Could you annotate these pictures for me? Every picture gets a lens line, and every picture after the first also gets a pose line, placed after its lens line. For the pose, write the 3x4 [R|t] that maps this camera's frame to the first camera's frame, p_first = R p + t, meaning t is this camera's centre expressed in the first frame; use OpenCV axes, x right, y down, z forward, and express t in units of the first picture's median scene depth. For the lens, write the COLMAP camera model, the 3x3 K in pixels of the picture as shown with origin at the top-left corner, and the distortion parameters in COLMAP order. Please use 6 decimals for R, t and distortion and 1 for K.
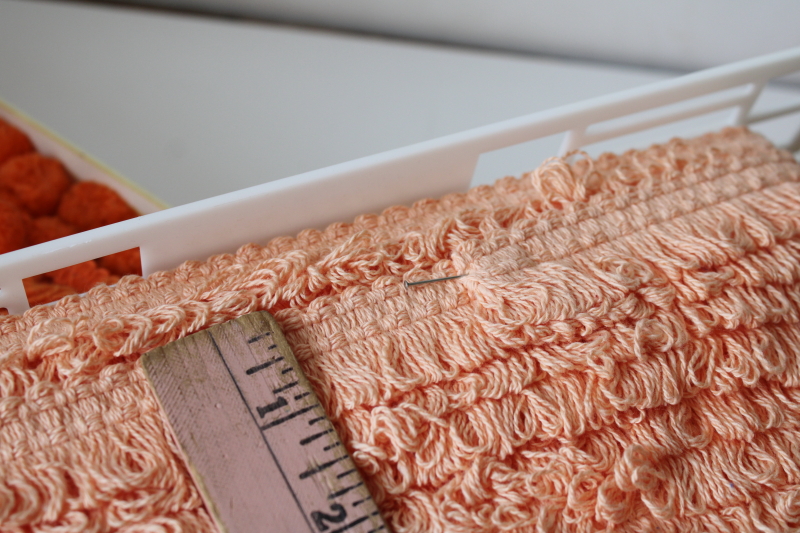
lens RADIAL K [[1430.9, 0, 400.0], [0, 1430.9, 266.5], [0, 0, 1]] dist [-0.028196, -0.958878]
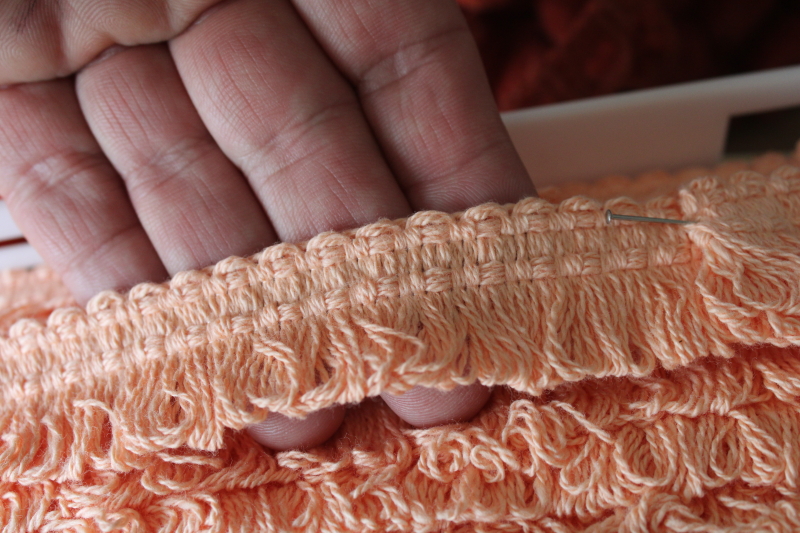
lens RADIAL K [[1430.9, 0, 400.0], [0, 1430.9, 266.5], [0, 0, 1]] dist [-0.028196, -0.958878]
pose [[0.975991, 0.191914, -0.103006, -0.015216], [-0.193579, 0.981064, -0.006321, 0.052737], [0.099842, 0.026109, 0.994661, 0.287330]]
